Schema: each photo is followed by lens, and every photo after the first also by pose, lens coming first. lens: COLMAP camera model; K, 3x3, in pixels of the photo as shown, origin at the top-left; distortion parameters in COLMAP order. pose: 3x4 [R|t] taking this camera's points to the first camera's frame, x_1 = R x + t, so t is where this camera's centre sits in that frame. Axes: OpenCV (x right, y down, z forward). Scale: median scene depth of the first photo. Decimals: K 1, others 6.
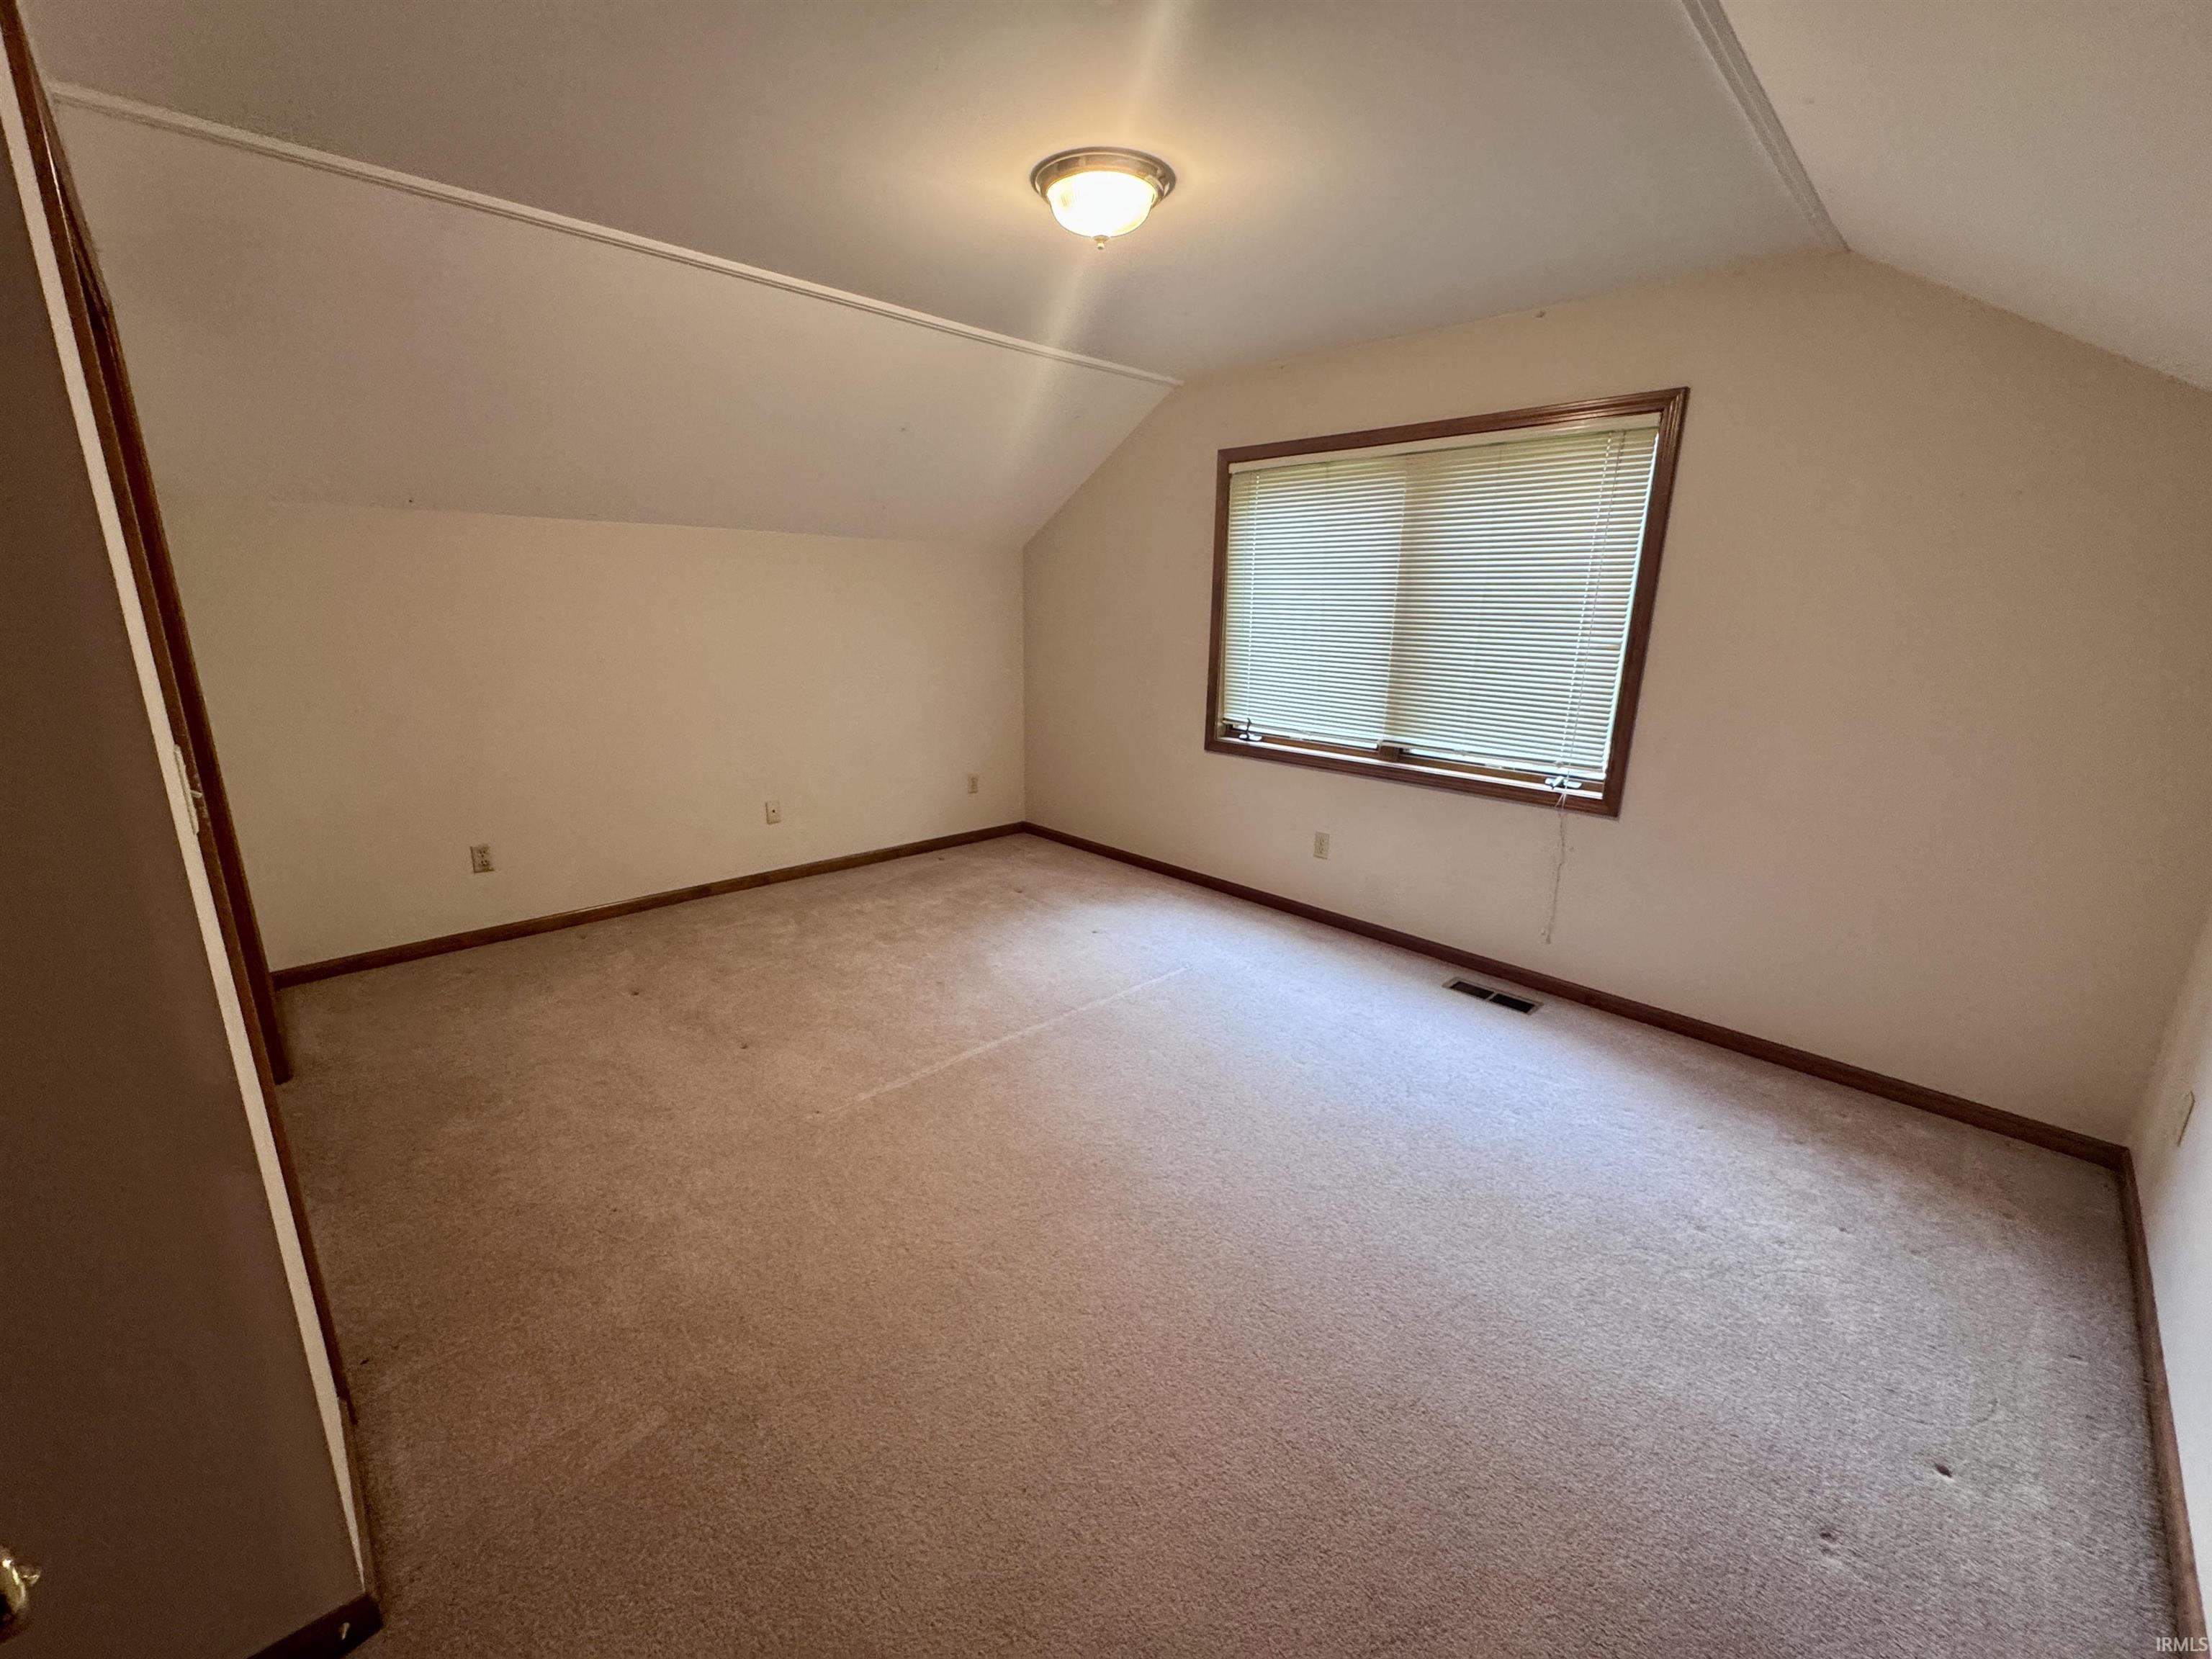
lens RADIAL K [[892.4, 0, 1103.0], [0, 892.4, 829.3], [0, 0, 1]] dist [-0.004660, 0.000121]
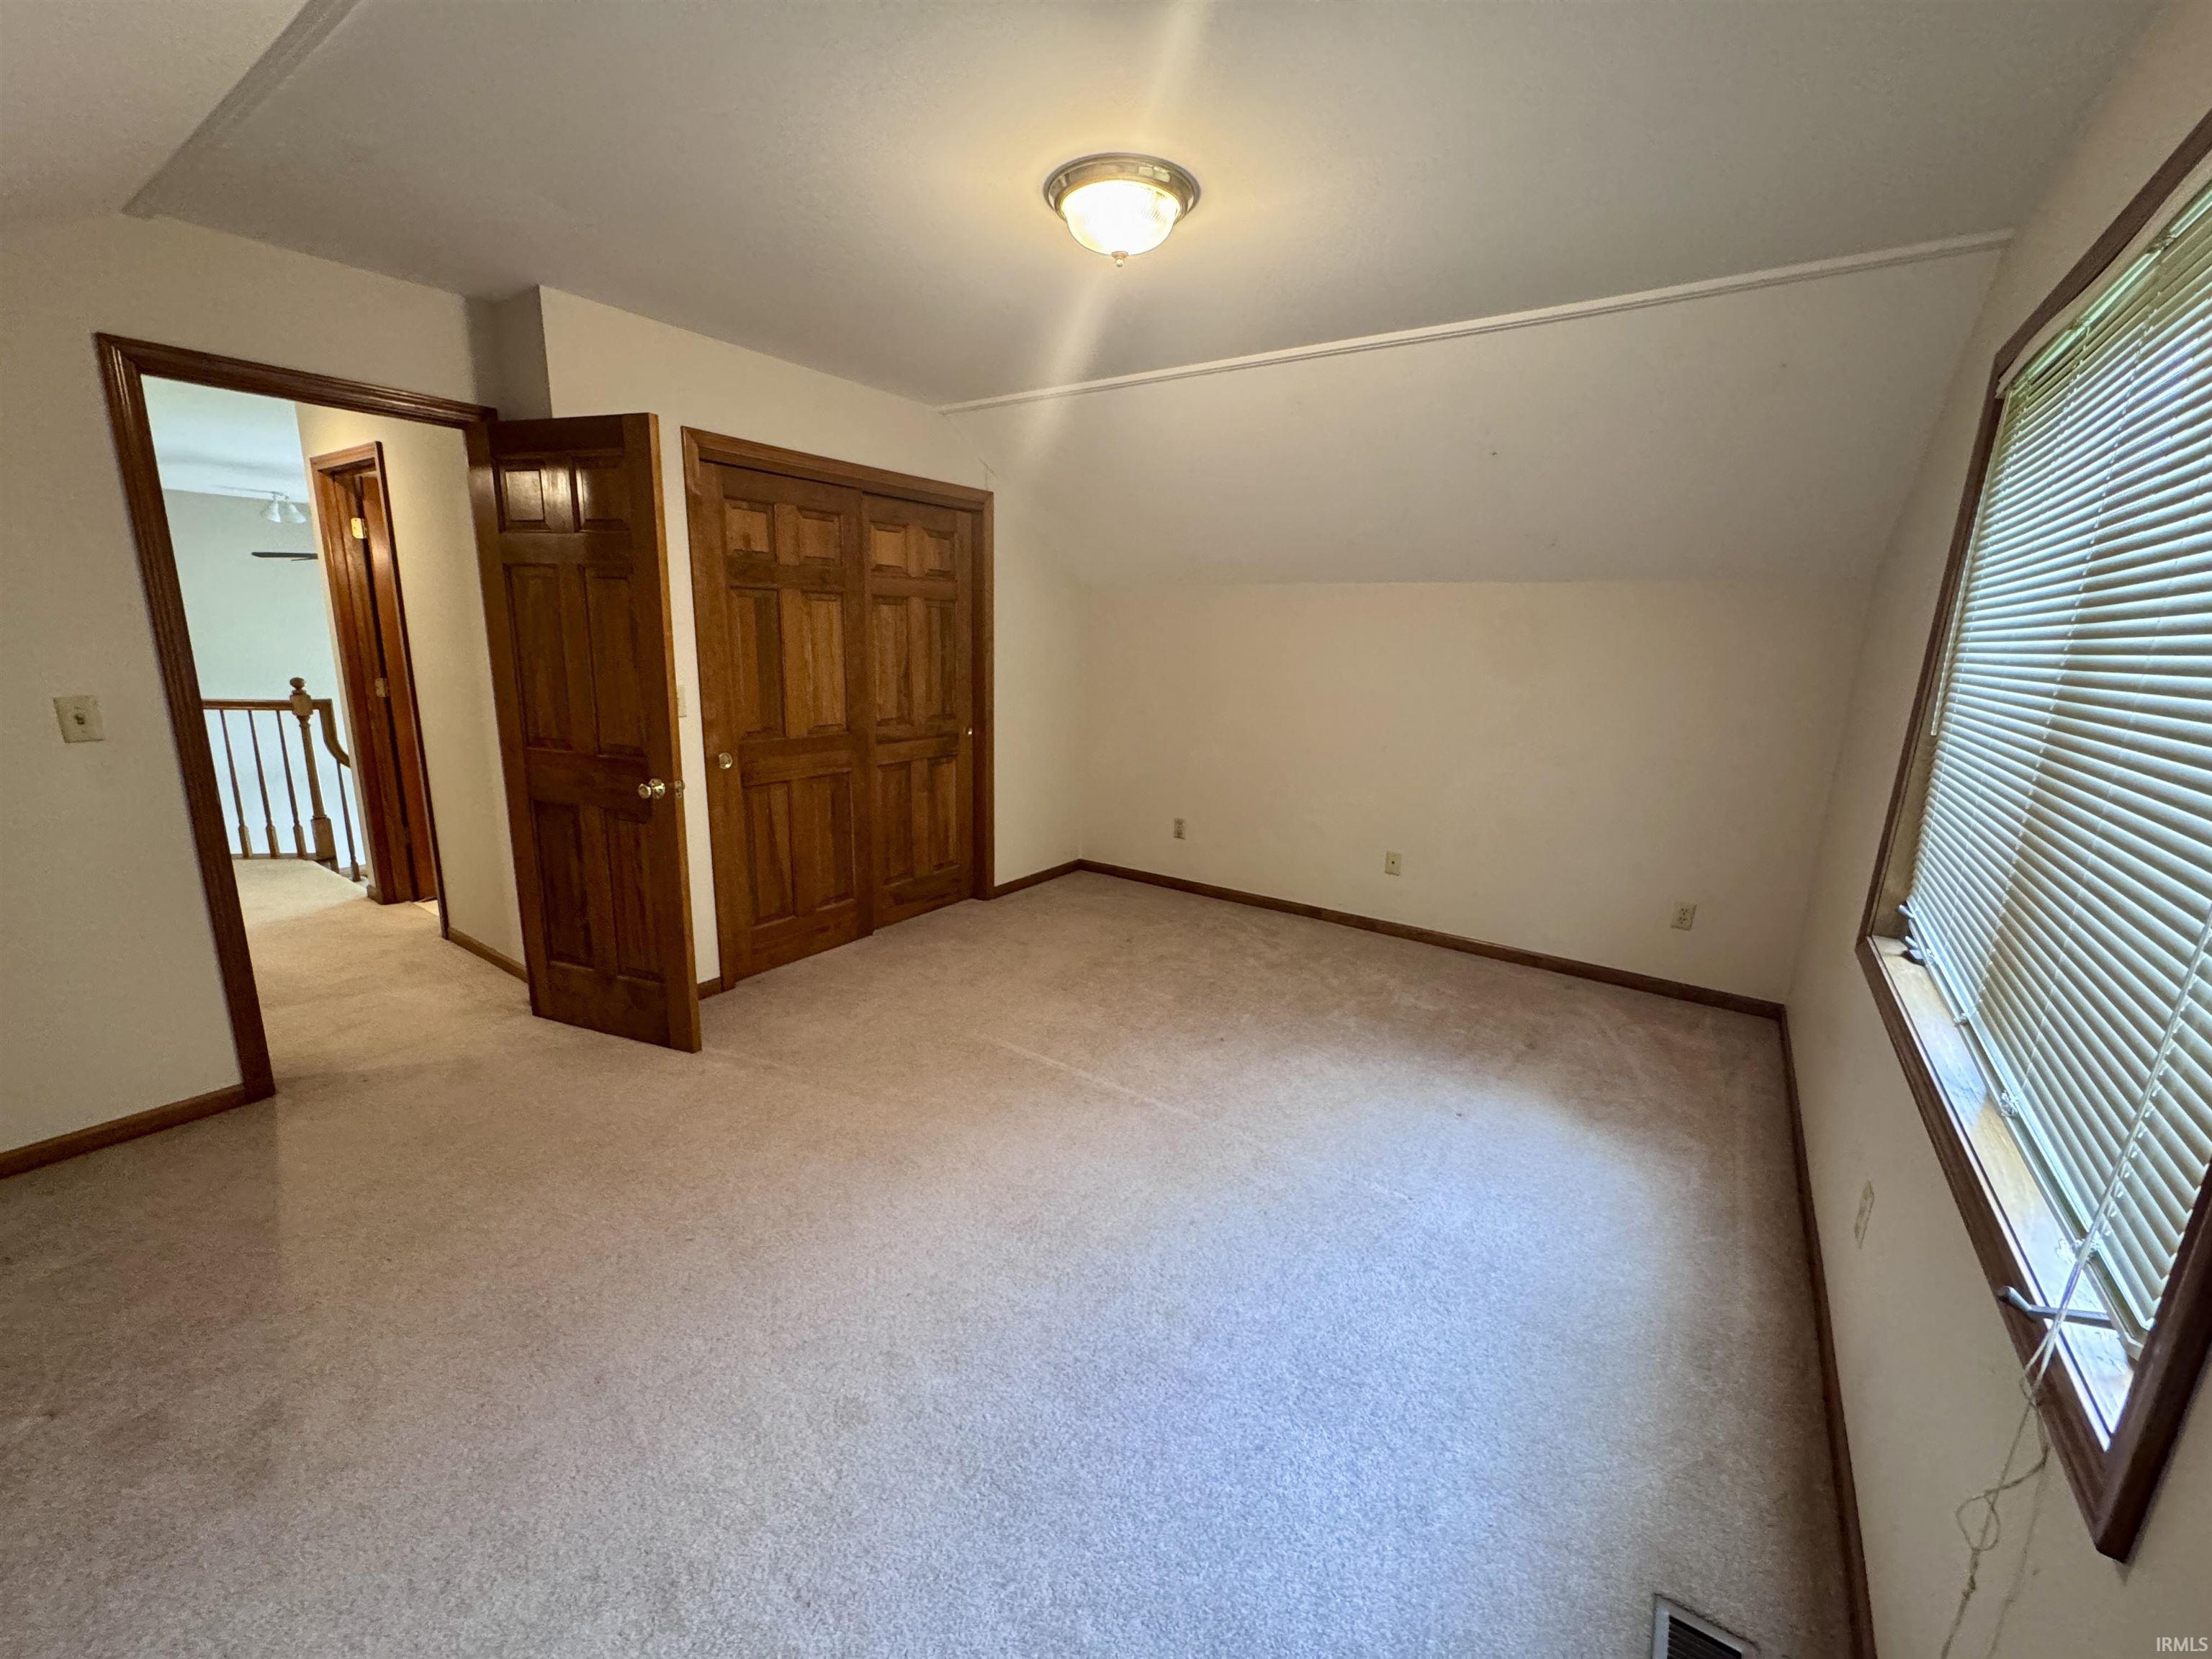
lens RADIAL K [[892.4, 0, 1103.0], [0, 892.4, 829.3], [0, 0, 1]] dist [-0.004660, 0.000121]
pose [[0.191951, 0.203097, -0.960160, 0.577956], [-0.271936, 0.951052, 0.146806, -0.128085], [0.942977, 0.232922, 0.237784, 0.523680]]
